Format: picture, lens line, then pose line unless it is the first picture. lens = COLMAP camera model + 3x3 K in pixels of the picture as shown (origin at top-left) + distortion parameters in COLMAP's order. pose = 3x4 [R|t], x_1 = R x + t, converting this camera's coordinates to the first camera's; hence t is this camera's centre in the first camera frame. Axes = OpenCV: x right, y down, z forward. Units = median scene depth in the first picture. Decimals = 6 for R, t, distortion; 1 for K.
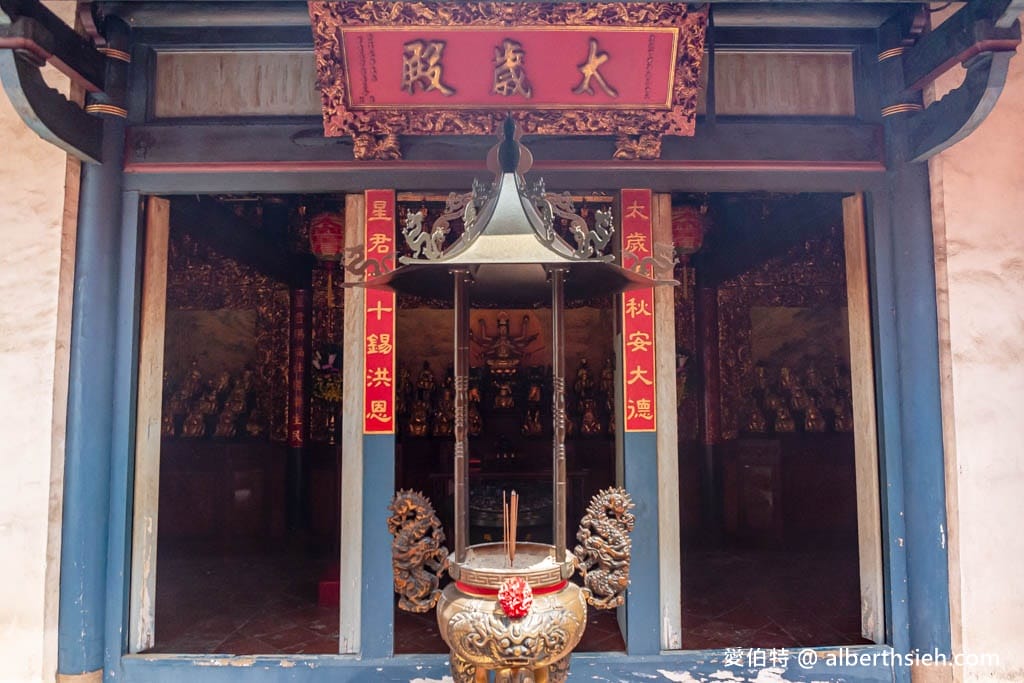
lens RADIAL K [[694.5, 0, 510.4], [0, 694.5, 341.2], [0, 0, 1]] dist [-0.023686, -0.000983]
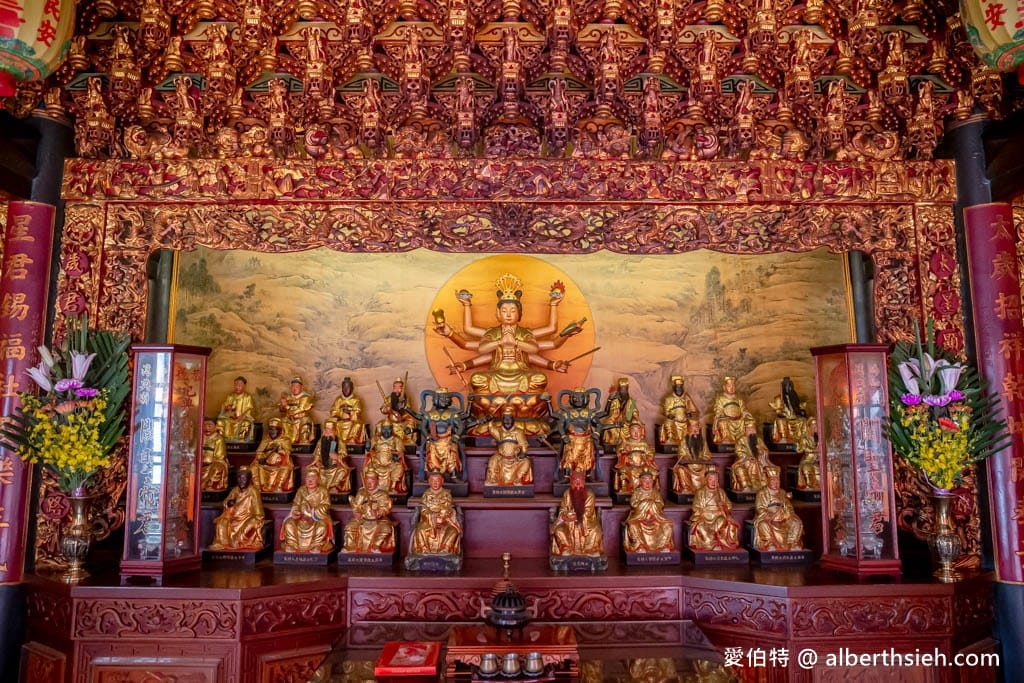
lens RADIAL K [[694.5, 0, 514.8], [0, 694.5, 339.9], [0, 0, 1]] dist [-0.023686, -0.000983]
pose [[0.999962, 0.006942, -0.005183, -0.003972], [-0.007170, 0.998943, -0.045407, 0.023837], [0.004862, 0.045443, 0.998955, 0.535238]]
